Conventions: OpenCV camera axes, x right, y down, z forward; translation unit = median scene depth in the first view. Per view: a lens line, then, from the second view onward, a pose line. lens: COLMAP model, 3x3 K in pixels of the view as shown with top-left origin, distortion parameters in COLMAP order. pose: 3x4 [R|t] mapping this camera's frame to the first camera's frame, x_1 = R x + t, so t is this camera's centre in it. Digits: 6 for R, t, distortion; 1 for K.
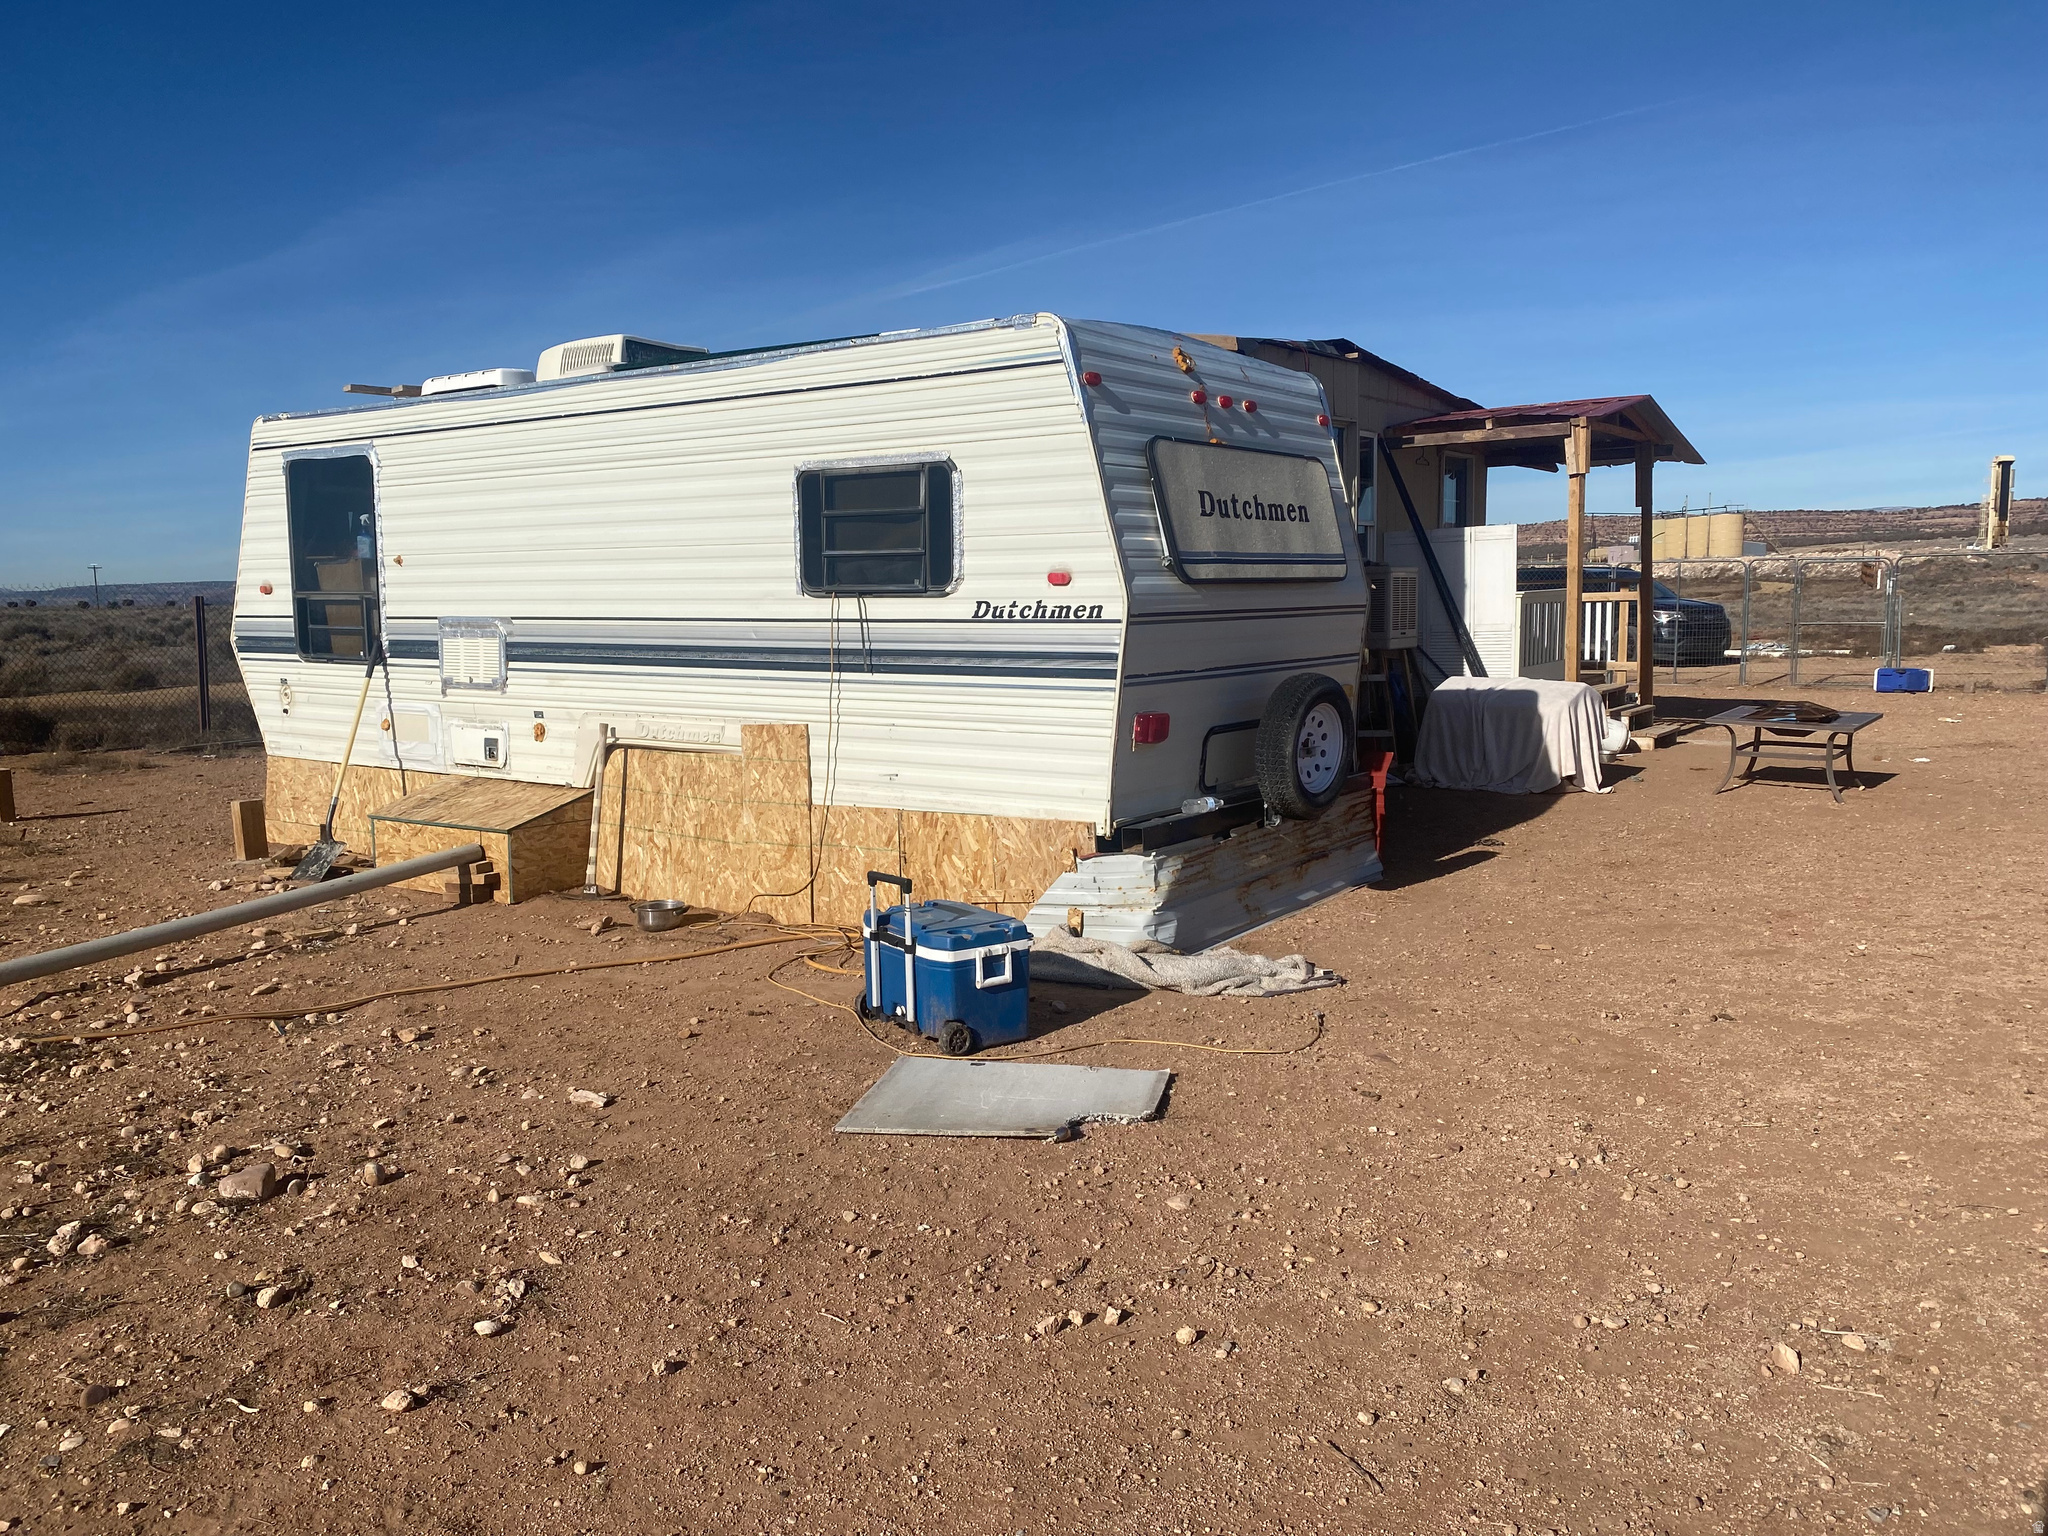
lens RADIAL K [[1562.2, 0, 1021.7], [0, 1562.2, 789.6], [0, 0, 1]] dist [0.013509, -0.016491]
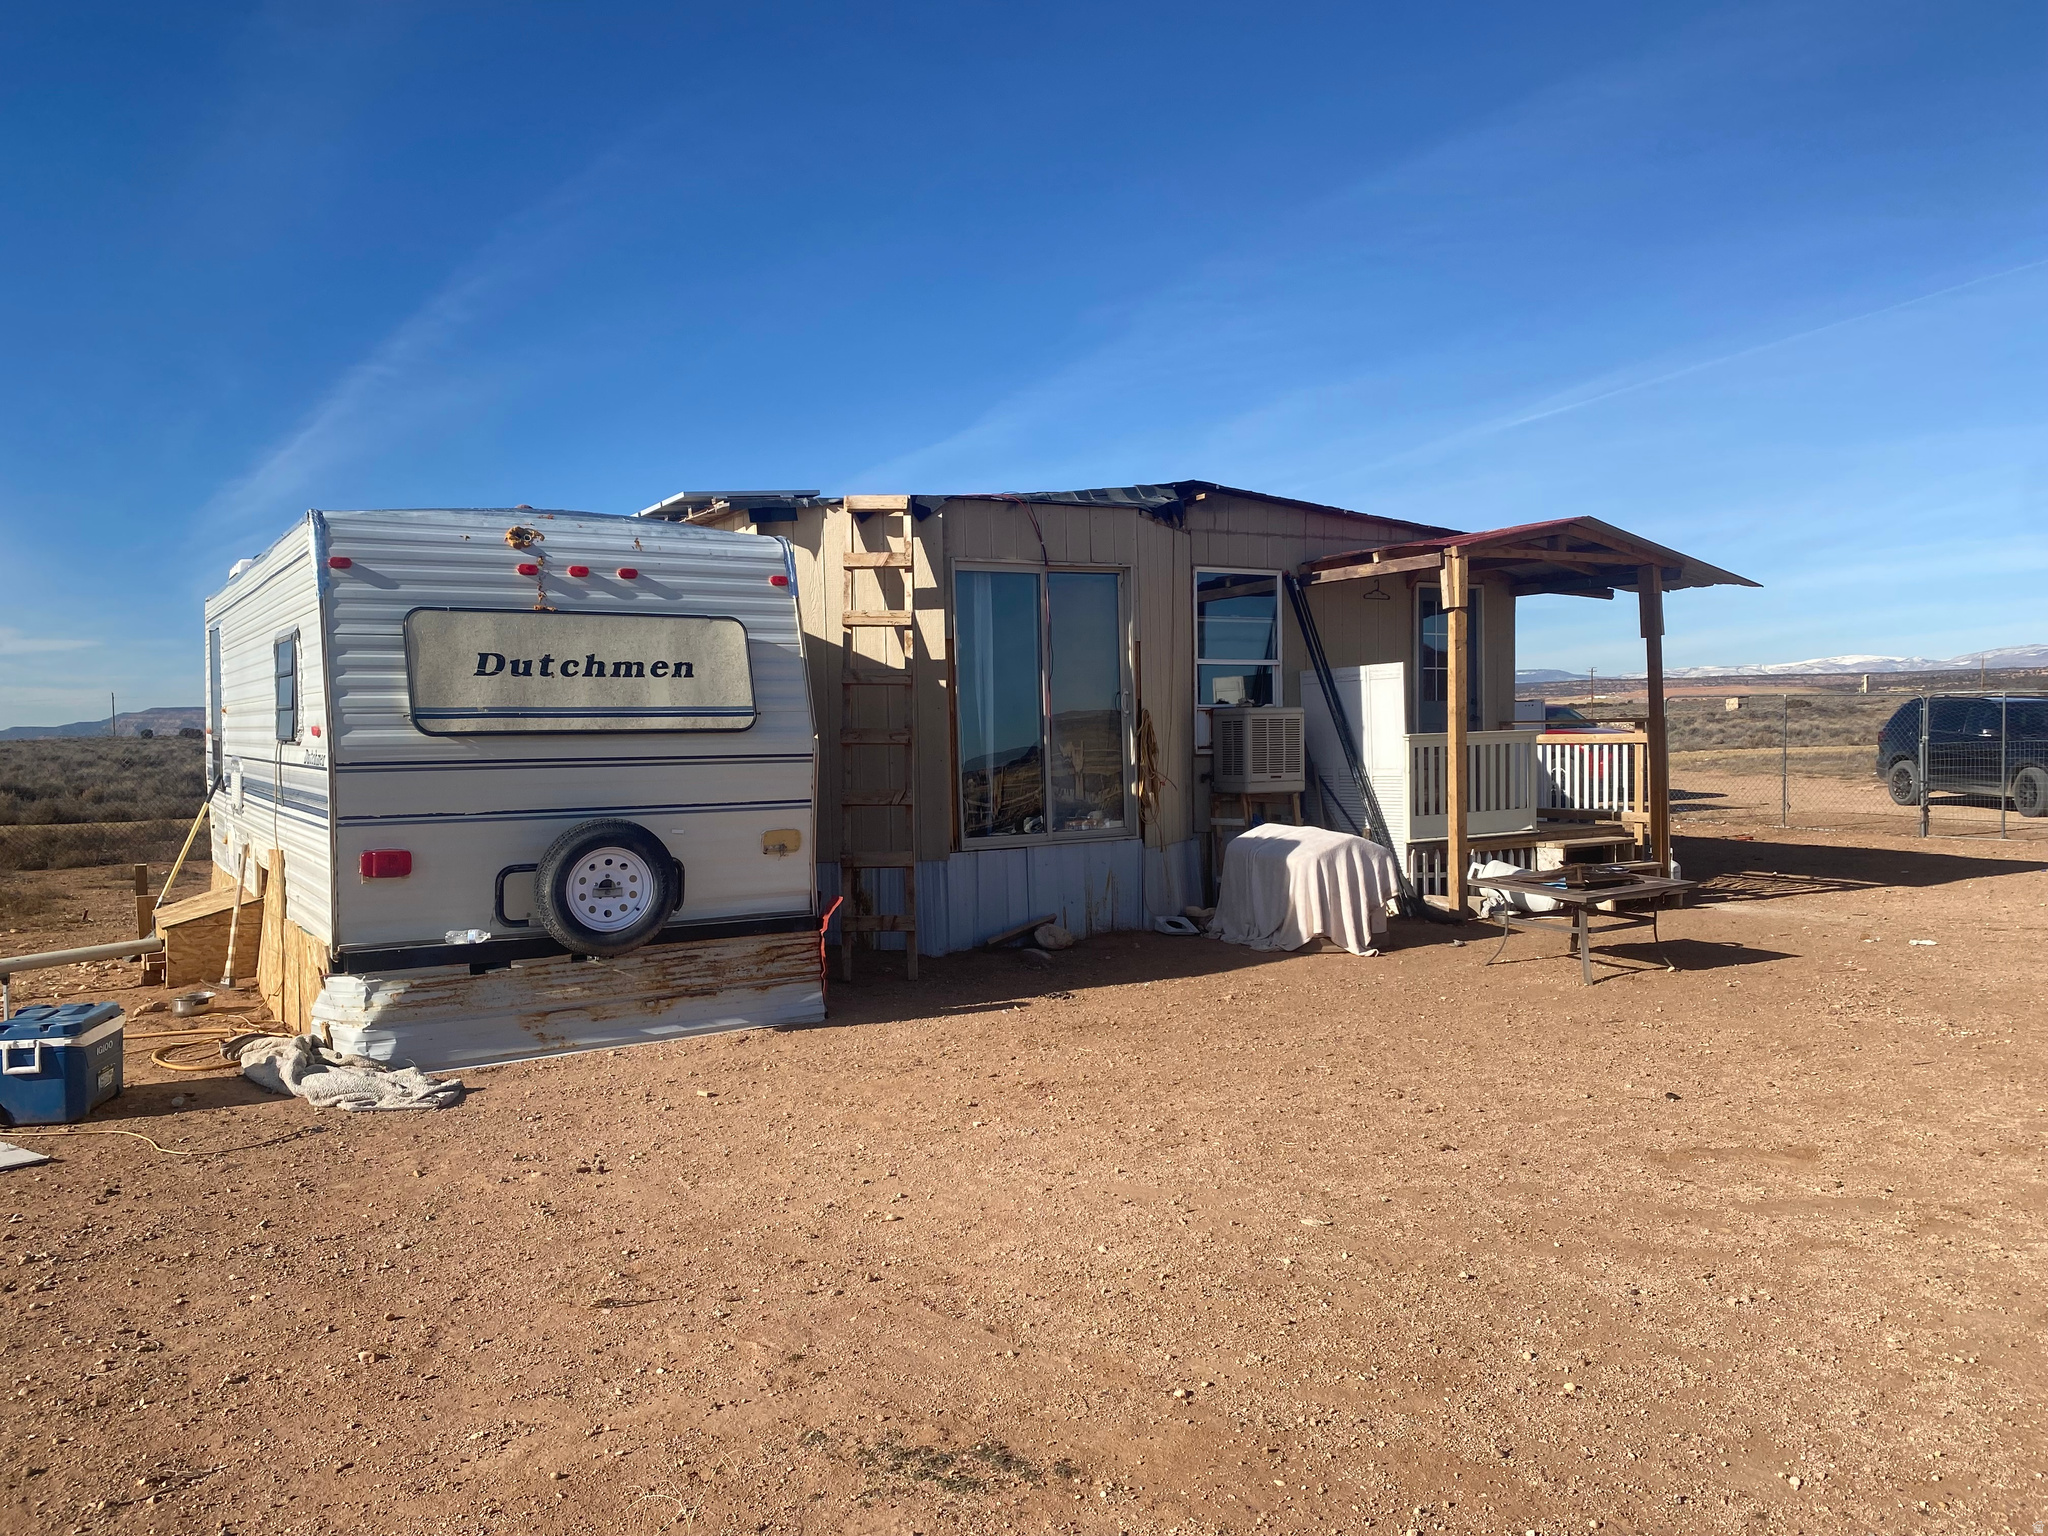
lens RADIAL K [[1562.2, 0, 1030.3], [0, 1562.2, 758.5], [0, 0, 1]] dist [0.013509, -0.016491]
pose [[0.926330, 0.012799, -0.376496, 0.738361], [-0.049742, 0.994828, -0.088566, -0.030352], [0.373415, 0.100769, 0.922175, 0.101438]]
